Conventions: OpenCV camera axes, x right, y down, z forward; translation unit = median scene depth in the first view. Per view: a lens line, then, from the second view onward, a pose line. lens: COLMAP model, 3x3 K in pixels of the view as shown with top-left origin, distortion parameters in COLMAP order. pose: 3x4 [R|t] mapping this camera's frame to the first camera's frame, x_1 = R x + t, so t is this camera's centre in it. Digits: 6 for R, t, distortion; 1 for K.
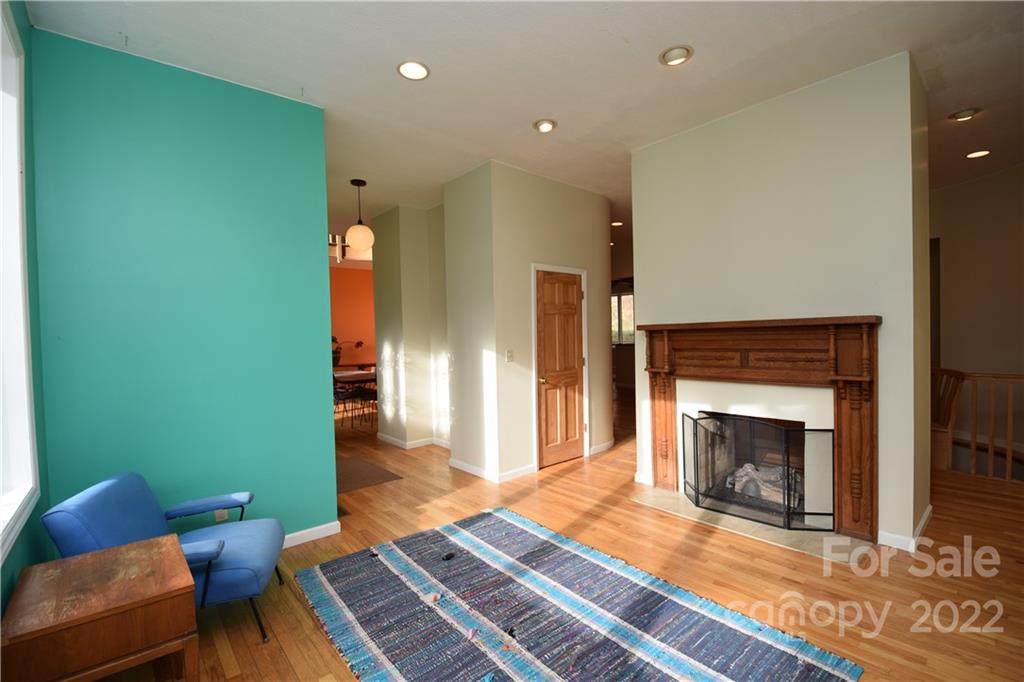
lens RADIAL K [[449.0, 0, 518.7], [0, 449.0, 343.2], [0, 0, 1]] dist [0.001913, -0.010081]
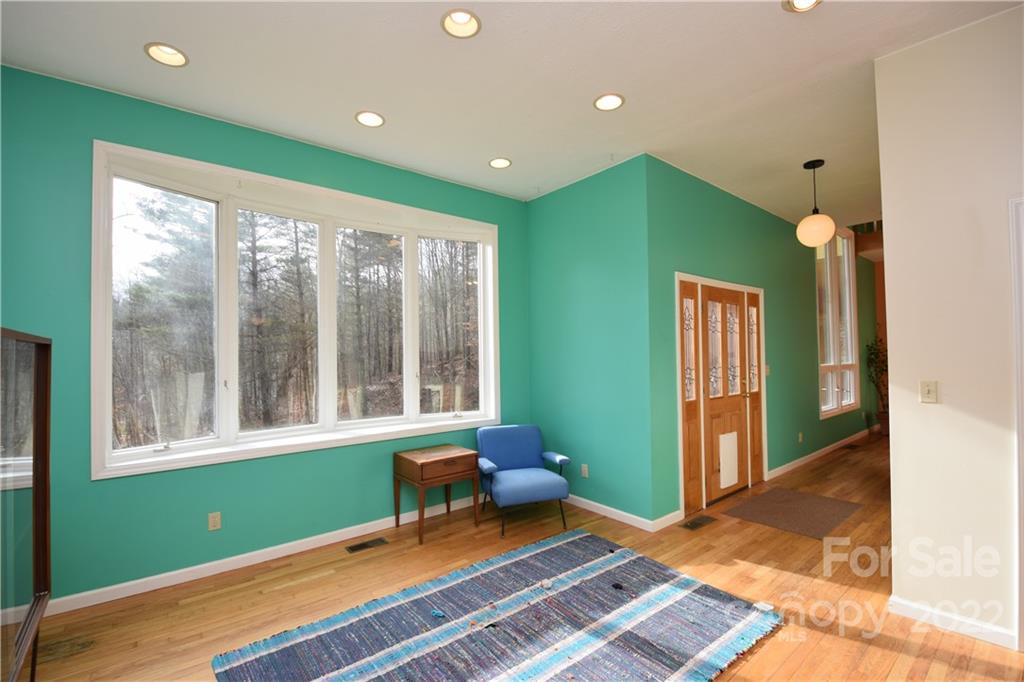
lens RADIAL K [[449.0, 0, 512.0], [0, 449.0, 340.1], [0, 0, 1]] dist [0.001913, -0.010081]
pose [[-0.040174, -0.008599, -0.999156, 0.820989], [-0.006248, 0.999946, -0.008355, -0.038772], [0.999173, 0.005908, -0.040226, 0.817747]]
